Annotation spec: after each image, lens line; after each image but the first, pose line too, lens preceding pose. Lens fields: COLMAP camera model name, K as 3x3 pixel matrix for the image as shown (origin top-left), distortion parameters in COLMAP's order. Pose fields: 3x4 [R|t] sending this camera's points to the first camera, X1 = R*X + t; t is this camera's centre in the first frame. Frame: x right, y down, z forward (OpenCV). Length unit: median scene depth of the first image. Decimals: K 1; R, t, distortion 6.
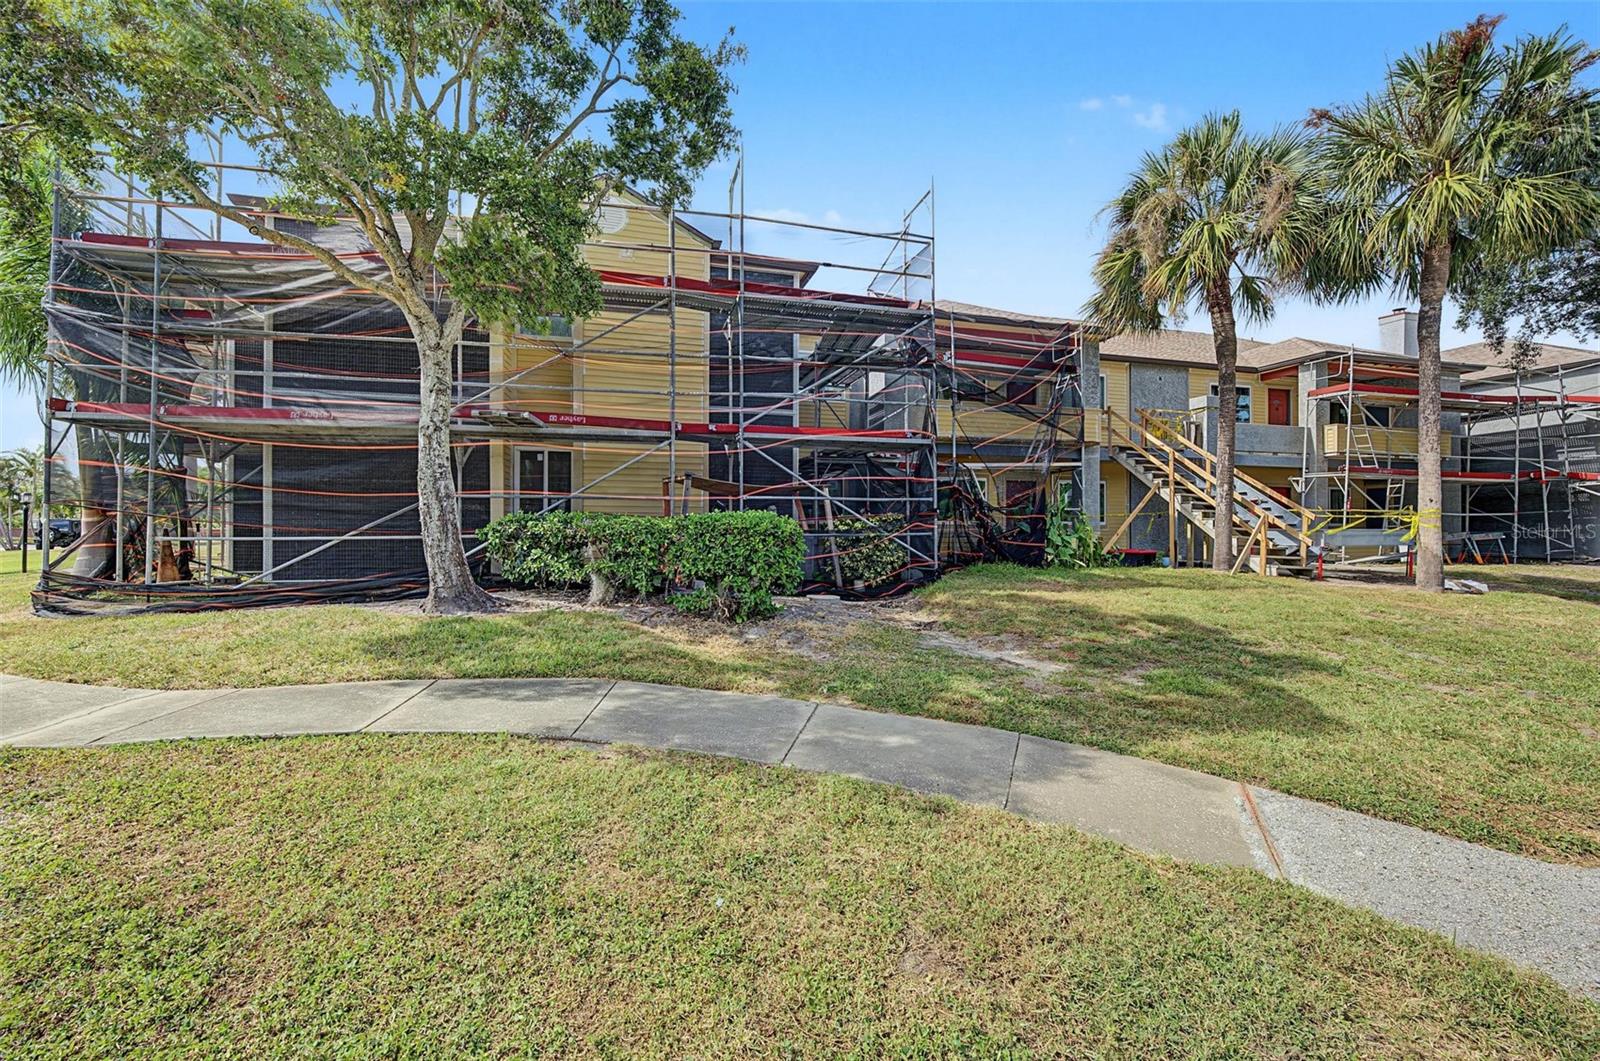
lens RADIAL K [[607.7, 0, 800.0], [0, 607.7, 530.5], [0, 0, 1]] dist [-0.028967, 0.000014]
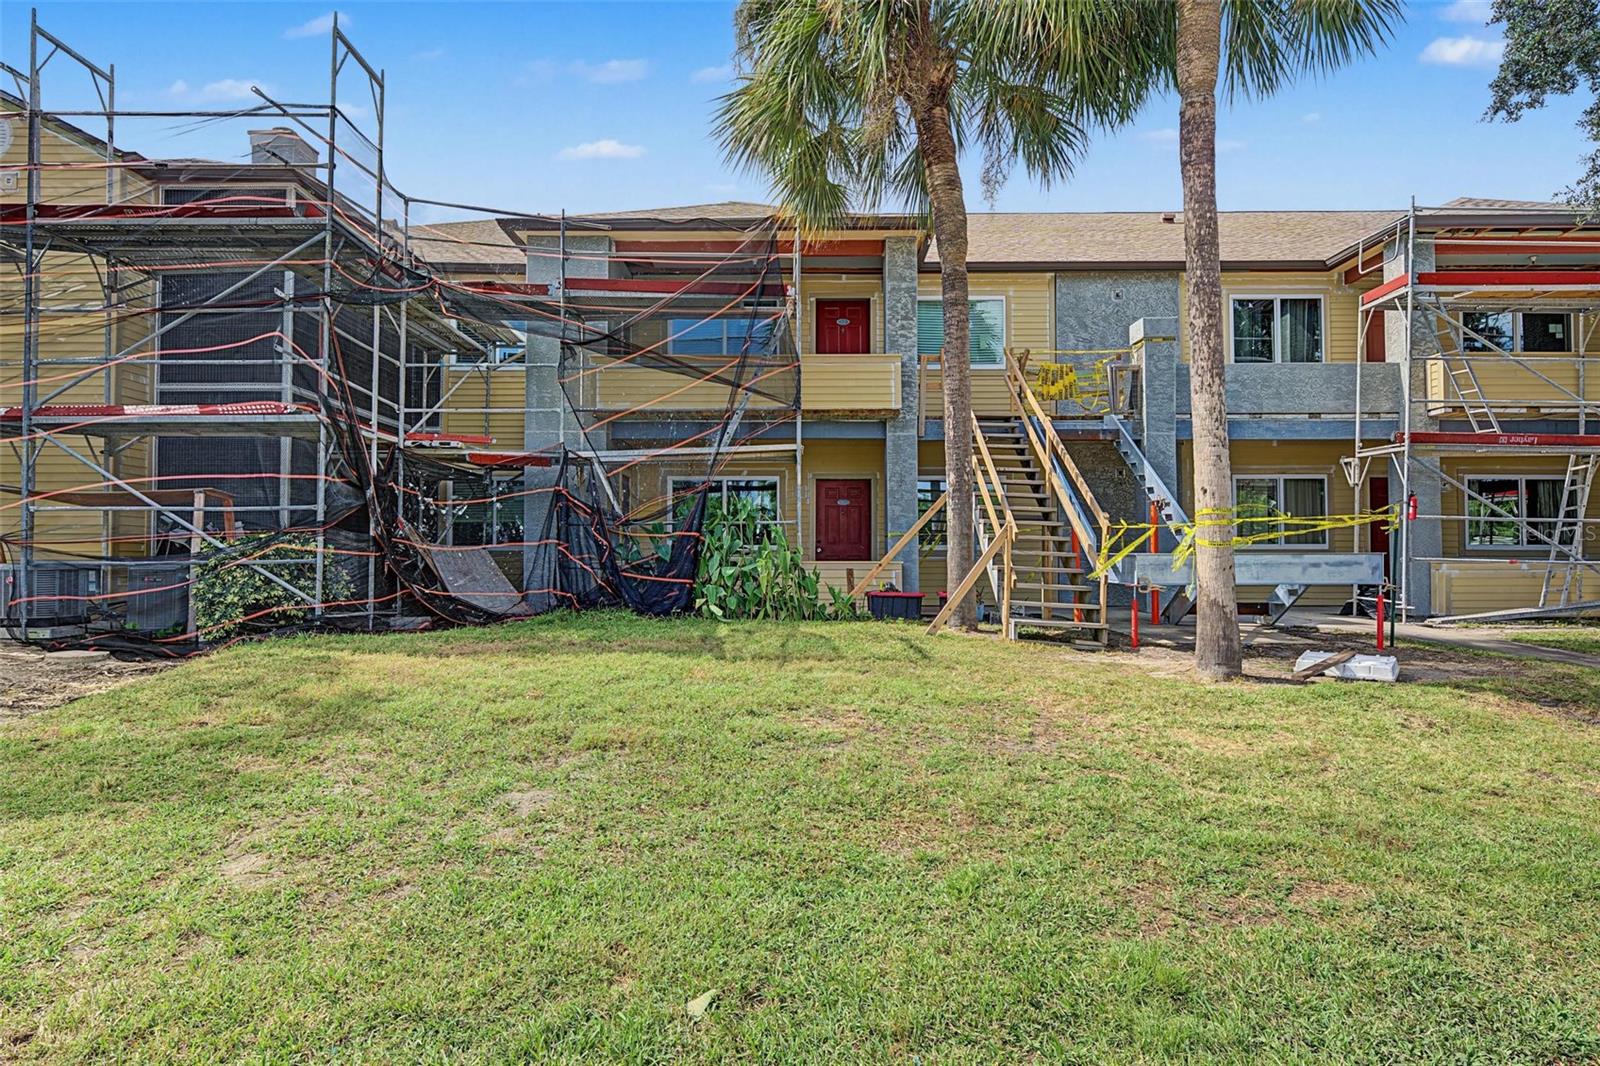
lens RADIAL K [[886.9, 0, 800.0], [0, 886.9, 533.0], [0, 0, 1]] dist [0.000577, -0.001197]
pose [[0.972445, -0.009579, -0.232936, 0.678528], [0.001112, 0.999335, -0.036455, 0.007376], [0.233130, 0.035192, 0.971809, 0.149892]]
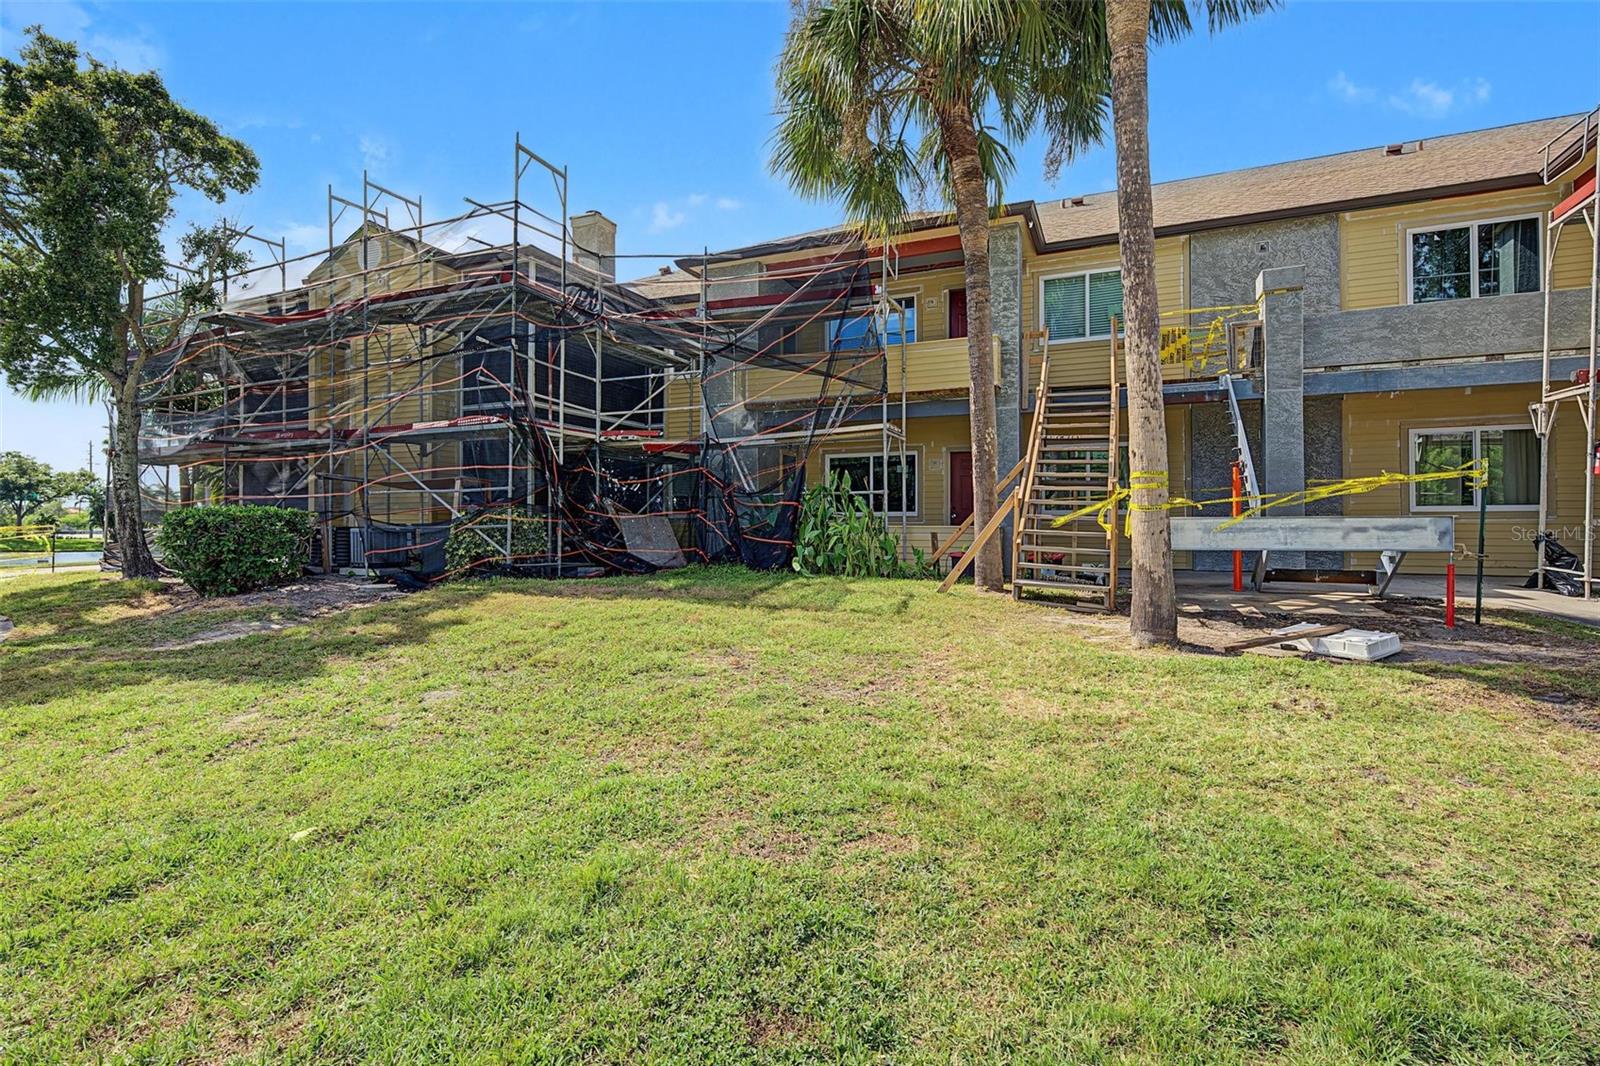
lens RADIAL K [[765.1, 0, 794.3], [0, 765.1, 515.7], [0, 0, 1]] dist [-0.000131, -0.001029]
pose [[0.800853, -0.011094, -0.598758, 0.913435], [0.000435, 0.999839, -0.017943, 0.007433], [0.598861, 0.014110, 0.800729, 0.247652]]
